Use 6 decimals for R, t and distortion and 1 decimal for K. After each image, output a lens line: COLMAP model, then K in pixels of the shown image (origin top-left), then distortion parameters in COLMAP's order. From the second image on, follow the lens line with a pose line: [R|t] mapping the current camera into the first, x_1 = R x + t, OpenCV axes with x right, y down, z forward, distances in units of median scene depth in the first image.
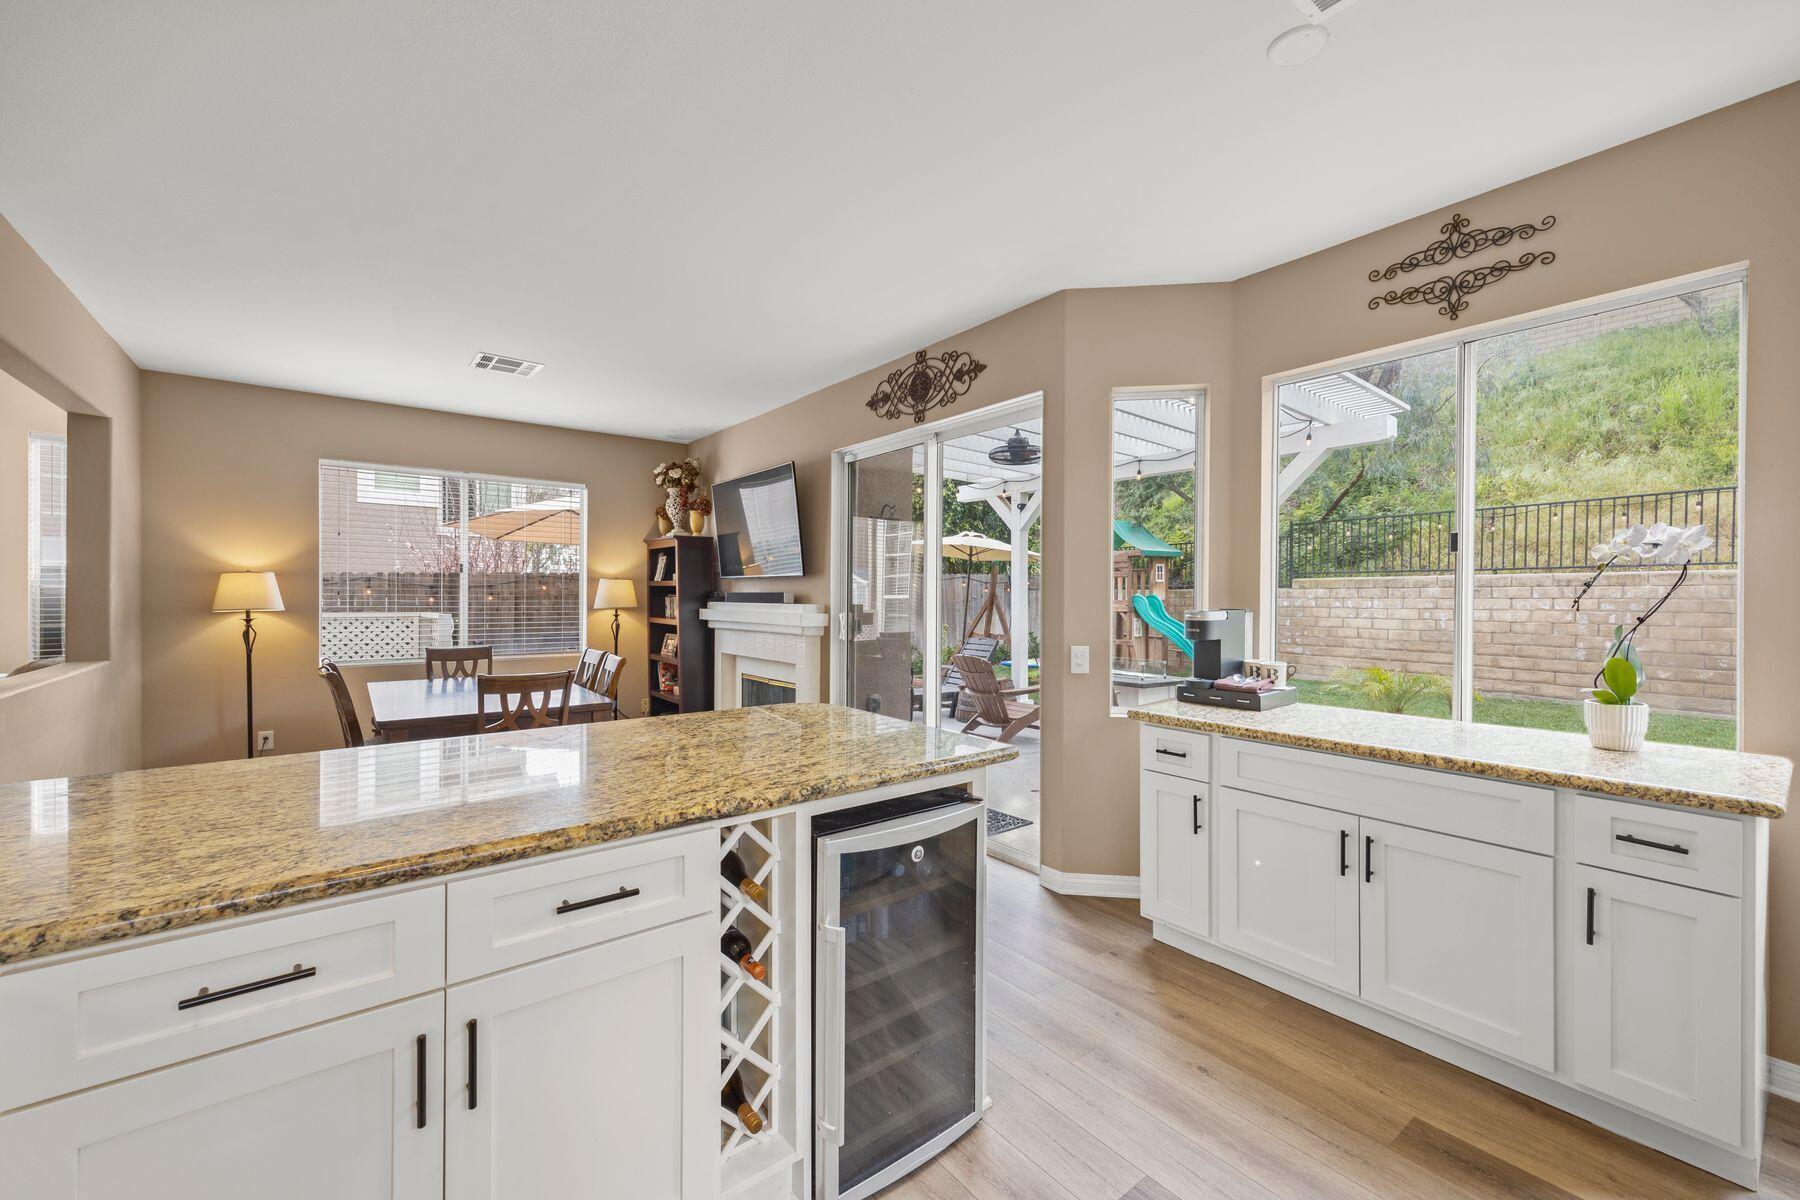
lens RADIAL K [[713.9, 0, 904.9], [0, 713.9, 603.5], [0, 0, 1]] dist [-0.000399, 0.000027]
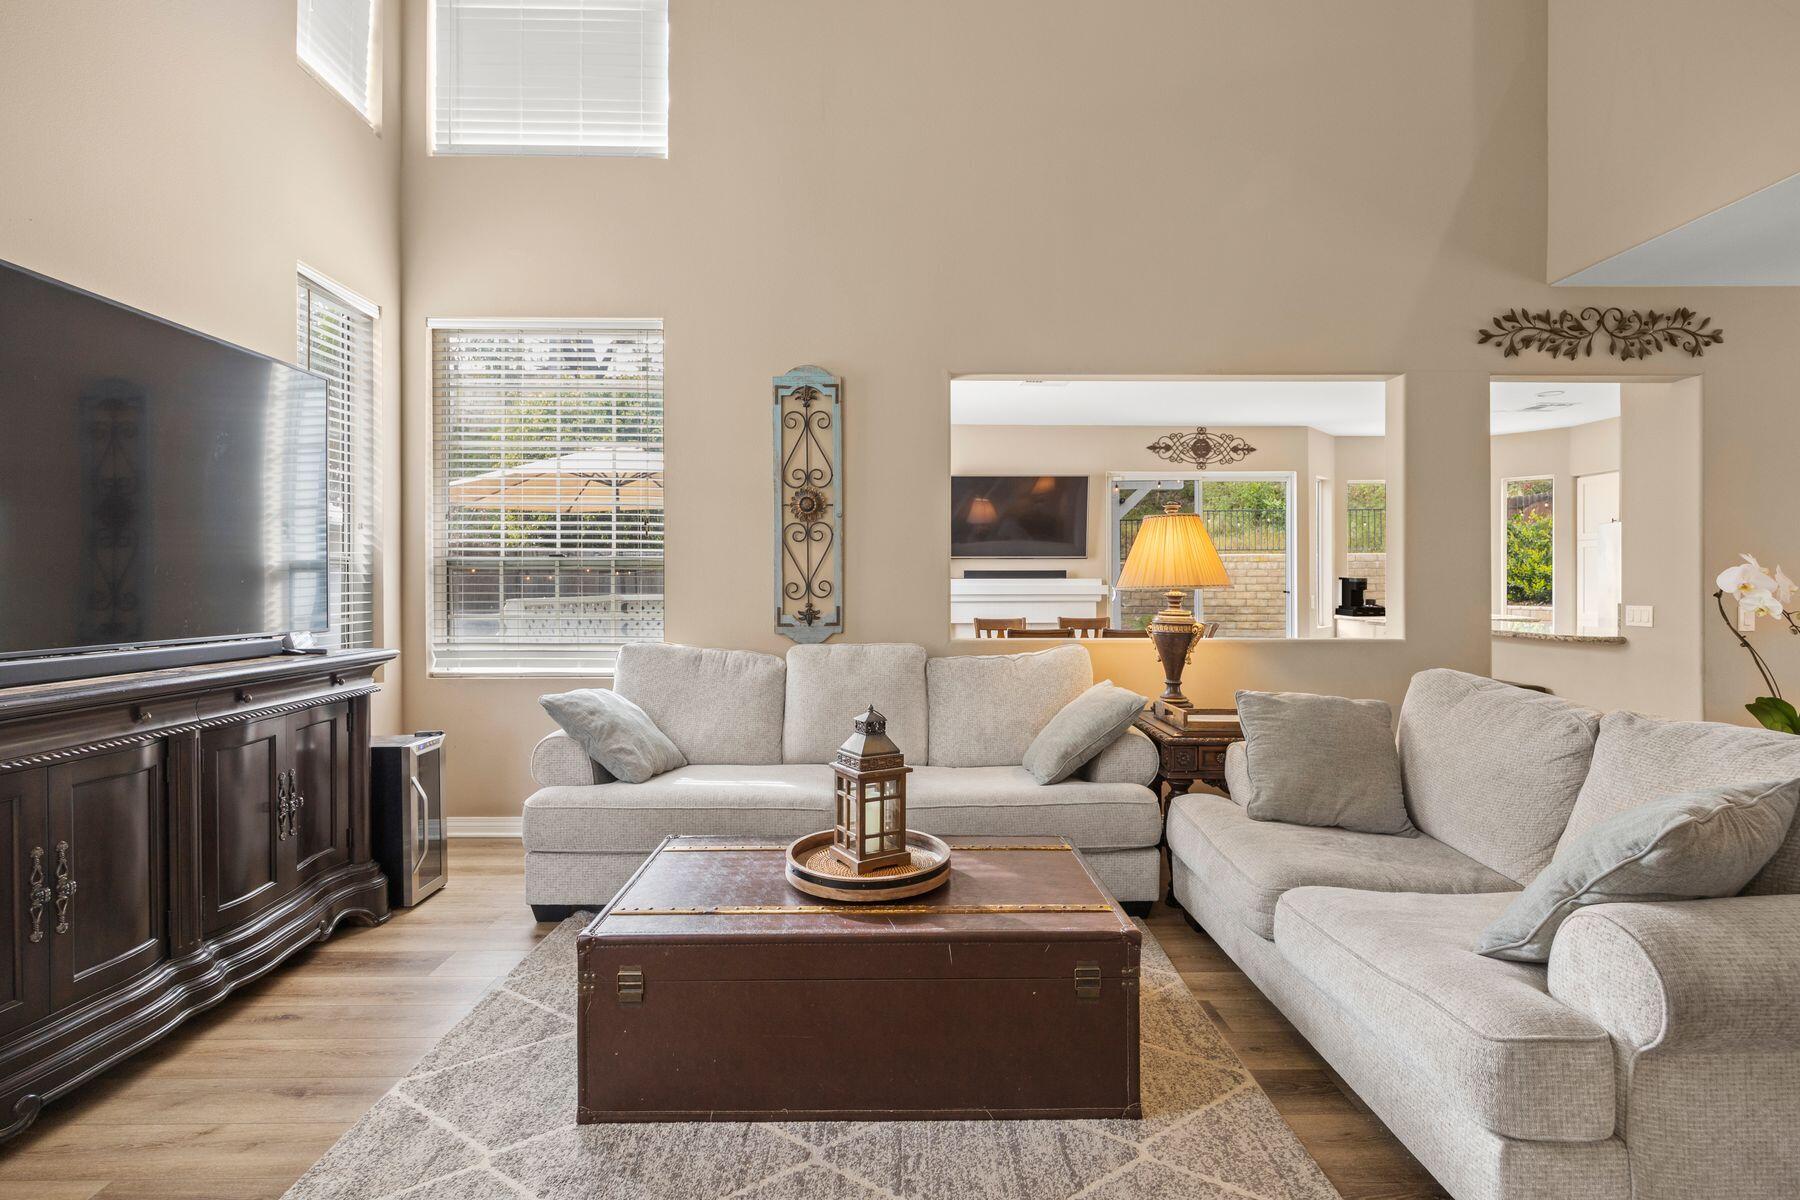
lens RADIAL K [[830.1, 0, 898.3], [0, 830.1, 579.1], [0, 0, 1]] dist [0.000895, -0.000096]
pose [[0.608936, -0.002730, 0.793215, -2.274287], [0.012919, 0.999896, -0.006477, 0.009550], [-0.793114, 0.014192, 0.608907, 0.439496]]
